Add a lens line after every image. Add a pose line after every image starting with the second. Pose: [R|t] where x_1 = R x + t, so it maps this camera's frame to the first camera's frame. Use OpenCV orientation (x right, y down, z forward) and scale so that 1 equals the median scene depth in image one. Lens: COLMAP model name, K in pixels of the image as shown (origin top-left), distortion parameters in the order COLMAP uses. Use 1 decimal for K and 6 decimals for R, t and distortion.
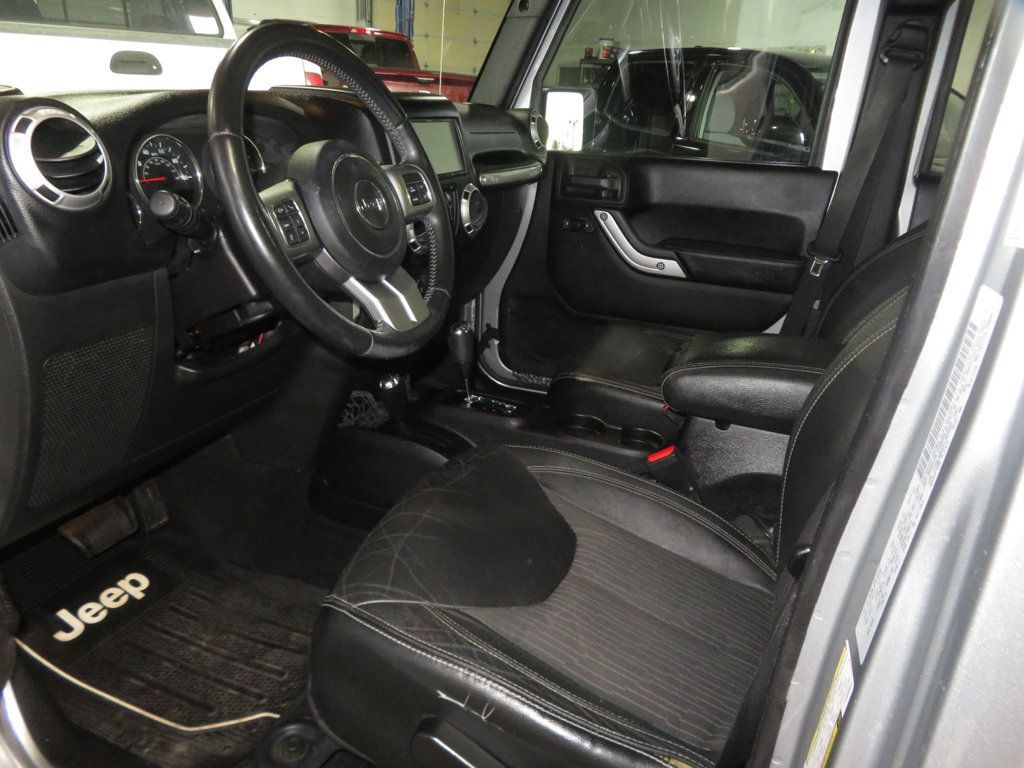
lens RADIAL K [[733.6, 0, 494.1], [0, 733.6, 390.0], [0, 0, 1]] dist [-0.038361, 0.014339]
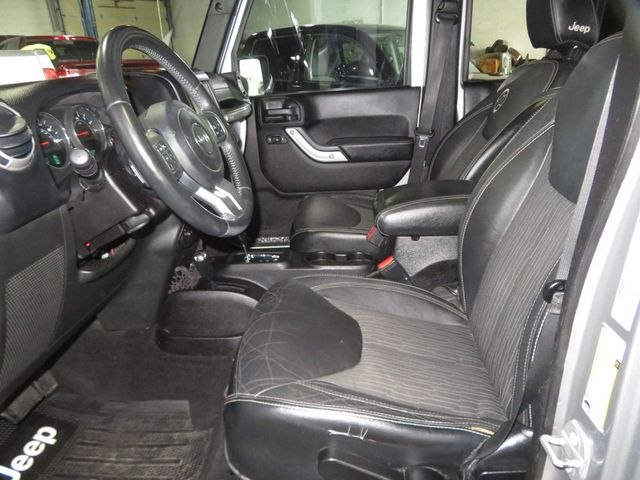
lens RADIAL K [[458.5, 0, 314.5], [0, 458.5, 245.6], [0, 0, 1]] dist [-0.038361, 0.014339]
pose [[0.949069, -0.202819, 0.241108, -0.137629], [0.203033, 0.978872, 0.024229, -0.007166], [-0.240928, 0.025957, 0.970196, 0.015751]]
